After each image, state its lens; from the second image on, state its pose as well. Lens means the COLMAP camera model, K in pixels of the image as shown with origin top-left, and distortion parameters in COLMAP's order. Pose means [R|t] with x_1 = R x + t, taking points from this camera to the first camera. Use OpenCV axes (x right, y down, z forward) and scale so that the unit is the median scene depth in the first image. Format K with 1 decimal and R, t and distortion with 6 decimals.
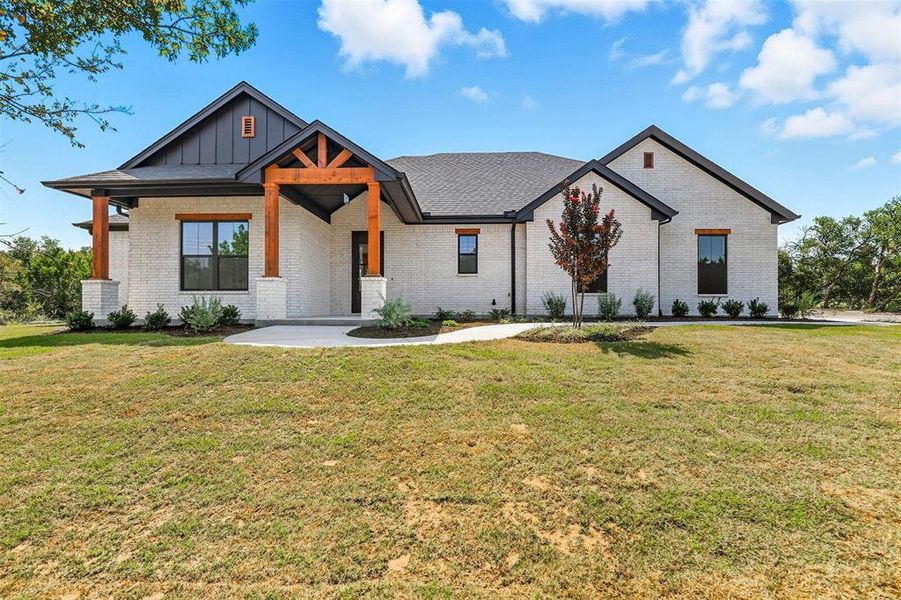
lens RADIAL K [[410.4, 0, 442.2], [0, 410.4, 303.9], [0, 0, 1]] dist [0.012548, -0.006684]
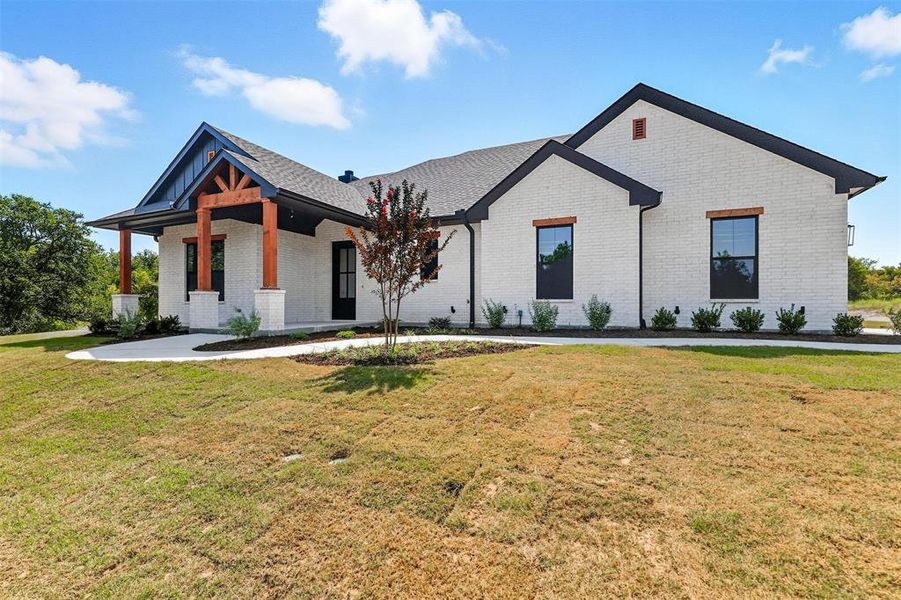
lens RADIAL K [[412.5, 0, 449.5], [0, 412.5, 304.8], [0, 0, 1]] dist [0.001067, 0.000423]
pose [[0.927306, -0.003803, -0.374284, 0.537312], [0.005423, 0.999980, 0.003275, -0.020884], [0.374264, -0.005066, 0.927308, 0.155732]]
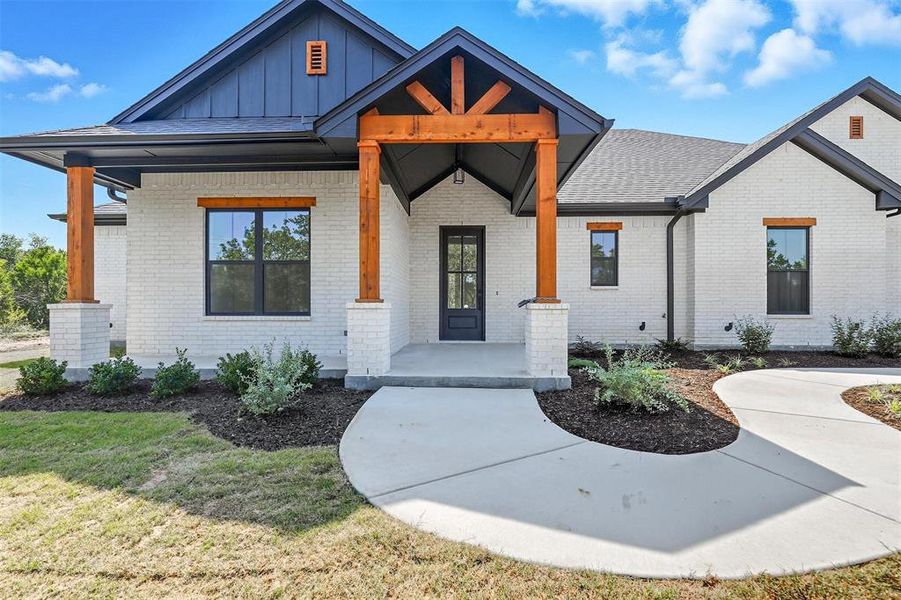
lens RADIAL K [[412.5, 0, 449.5], [0, 412.5, 304.8], [0, 0, 1]] dist [0.001067, 0.000423]
pose [[0.999932, -0.000046, 0.011634, -0.253818], [-0.000022, 0.999983, 0.005875, -0.052448], [-0.011634, -0.005875, 0.999915, 0.336925]]
